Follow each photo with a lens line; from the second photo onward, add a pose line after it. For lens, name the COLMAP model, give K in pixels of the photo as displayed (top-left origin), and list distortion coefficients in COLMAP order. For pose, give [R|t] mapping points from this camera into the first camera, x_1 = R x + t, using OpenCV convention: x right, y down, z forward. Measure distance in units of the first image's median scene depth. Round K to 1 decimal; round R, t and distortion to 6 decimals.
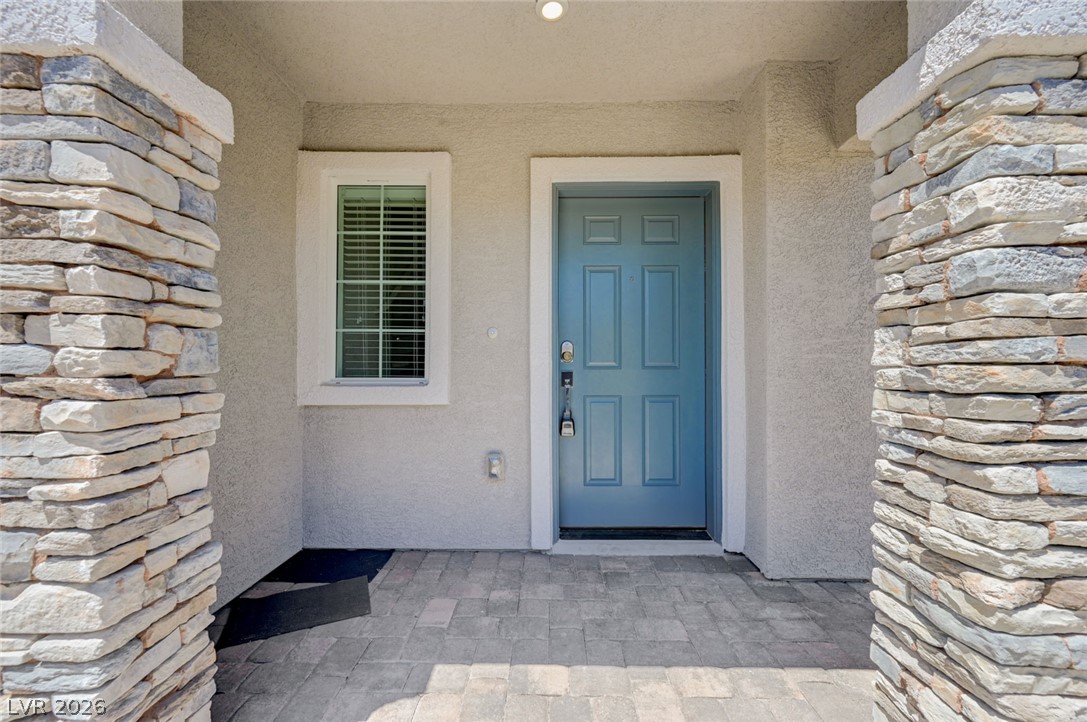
lens RADIAL K [[426.0, 0, 544.0], [0, 426.0, 364.8], [0, 0, 1]] dist [0.001146, 0.000255]
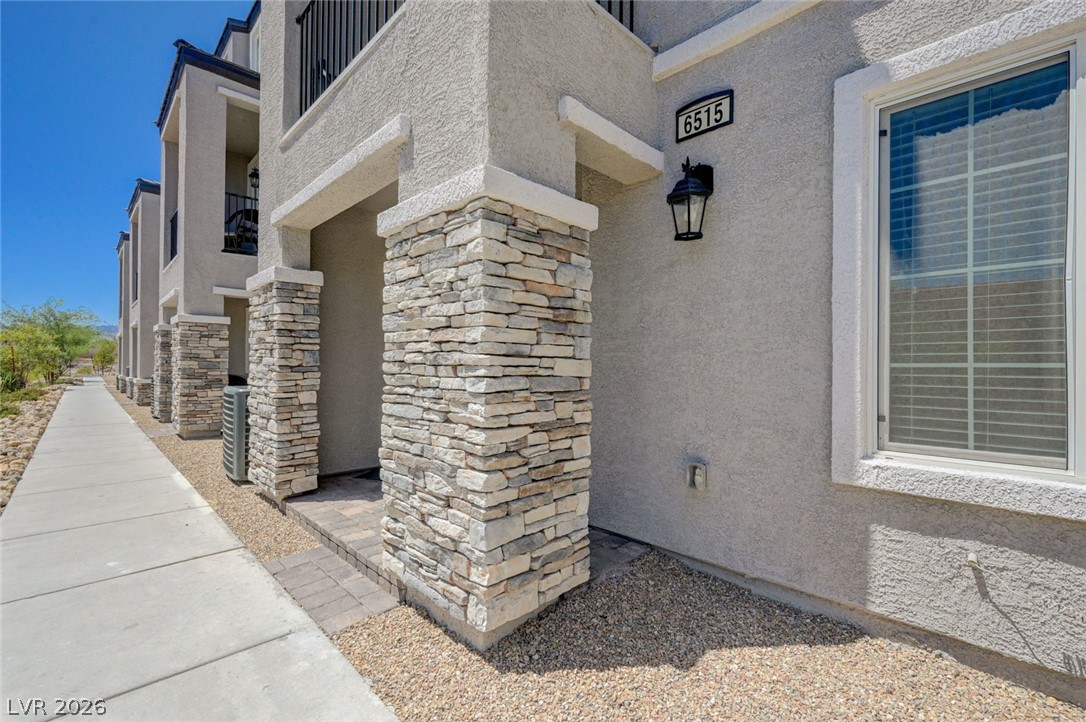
lens RADIAL K [[457.8, 0, 539.3], [0, 457.8, 361.3], [0, 0, 1]] dist [-0.001802, 0.000237]
pose [[0.714204, -0.003464, -0.699929, 2.730410], [0.003504, 0.999993, -0.001373, 0.001656], [0.699928, -0.001472, 0.714211, -0.204423]]
